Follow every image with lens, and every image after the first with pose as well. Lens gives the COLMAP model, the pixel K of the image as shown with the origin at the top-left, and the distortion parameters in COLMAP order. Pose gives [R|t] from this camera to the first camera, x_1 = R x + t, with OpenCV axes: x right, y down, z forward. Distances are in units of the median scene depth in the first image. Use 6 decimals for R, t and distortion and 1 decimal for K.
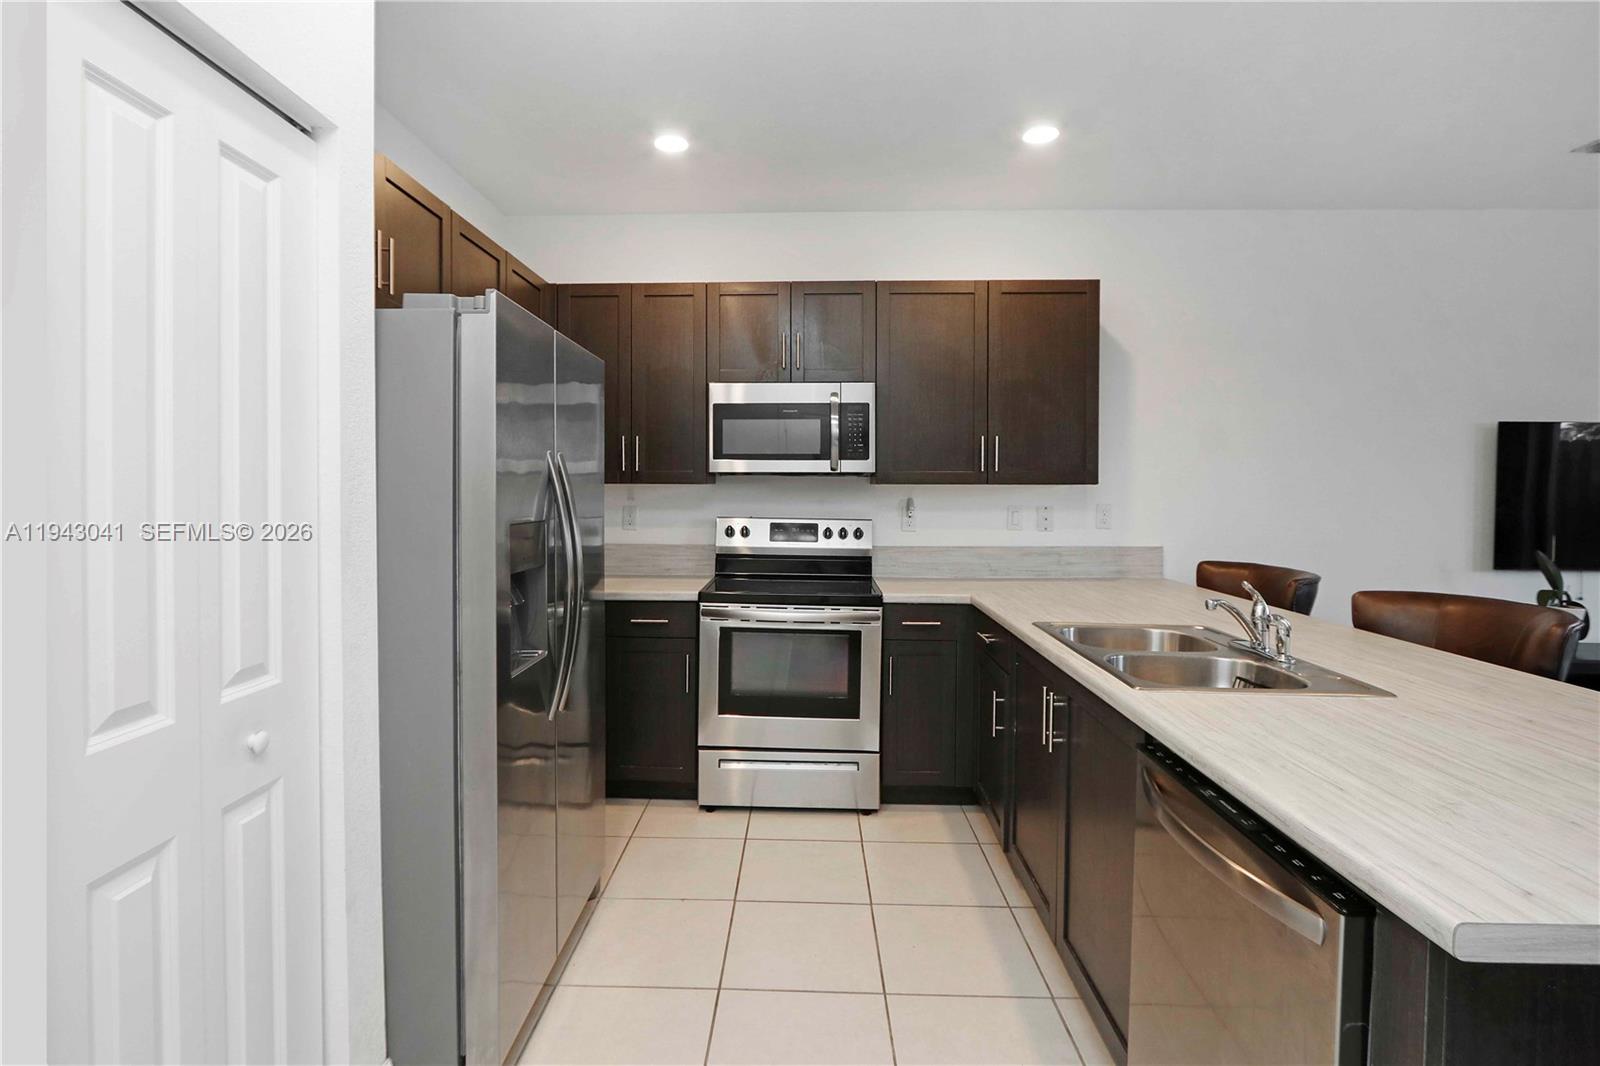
lens RADIAL K [[785.5, 0, 778.2], [0, 785.5, 499.6], [0, 0, 1]] dist [-0.003024, -0.000380]
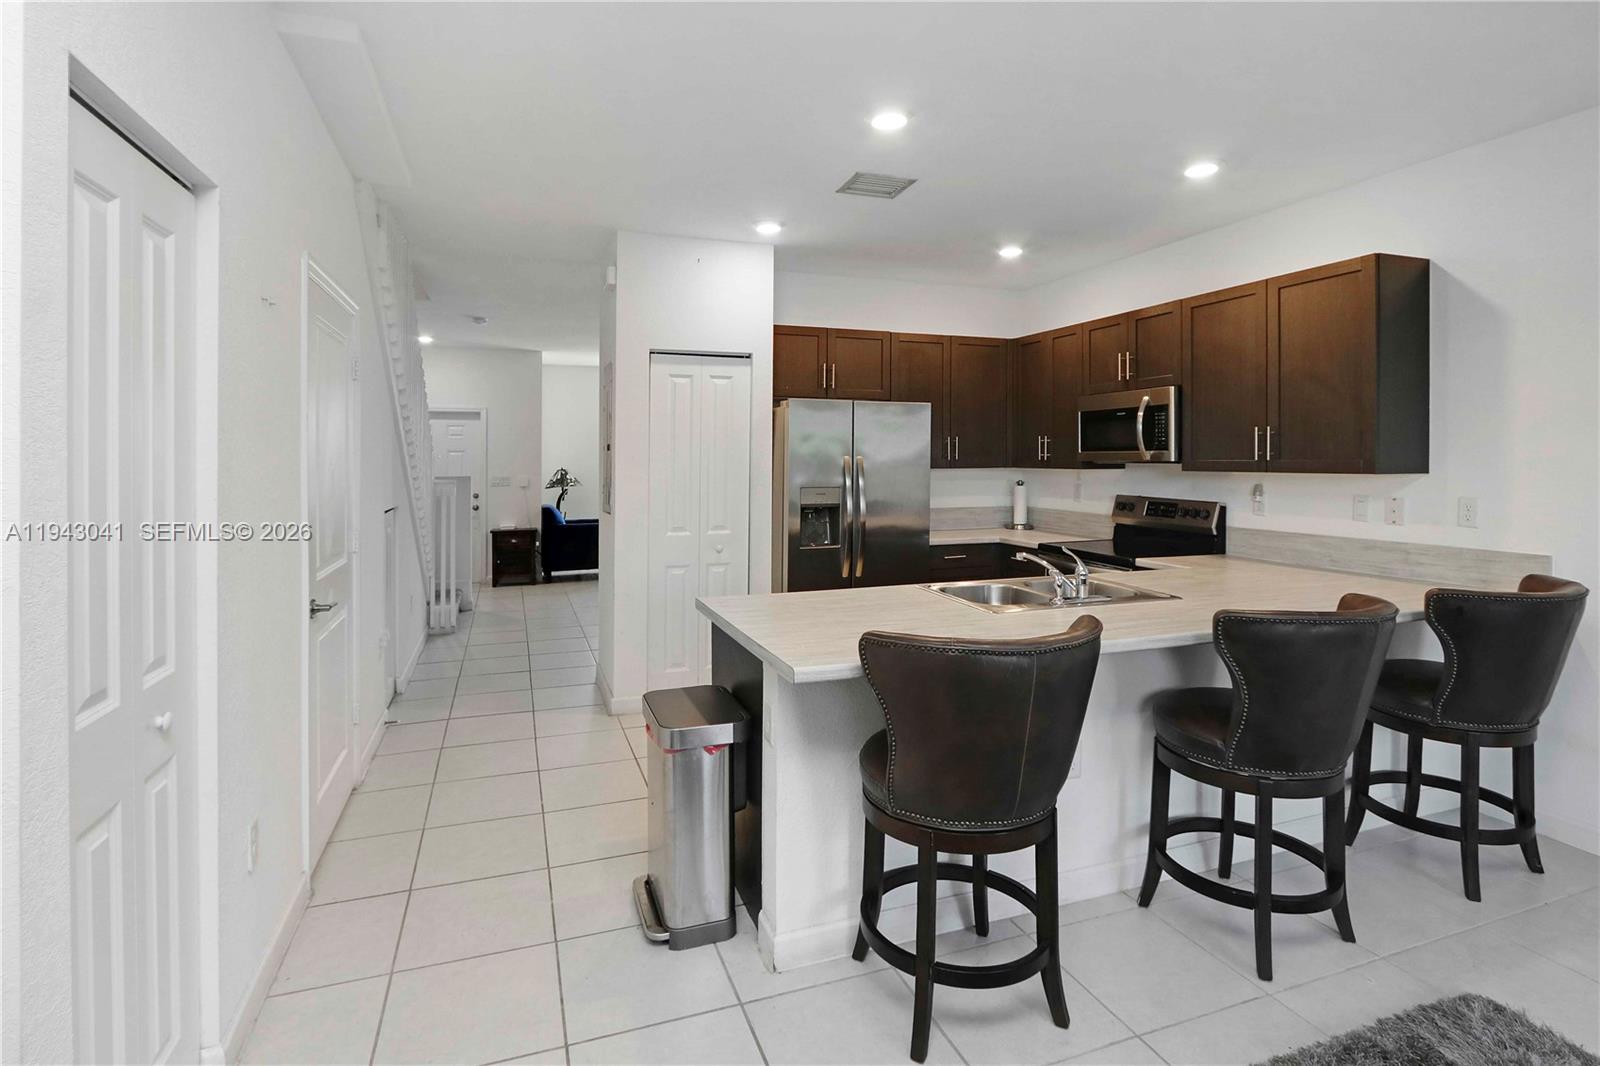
lens RADIAL K [[780.5, 0, 799.1], [0, 780.5, 438.3], [0, 0, 1]] dist [0.000276, 0.000311]
pose [[0.365408, -0.027564, -0.930439, 0.933609], [-0.016421, 0.999215, -0.036051, -0.015705], [0.930702, 0.028452, 0.364669, 0.032385]]
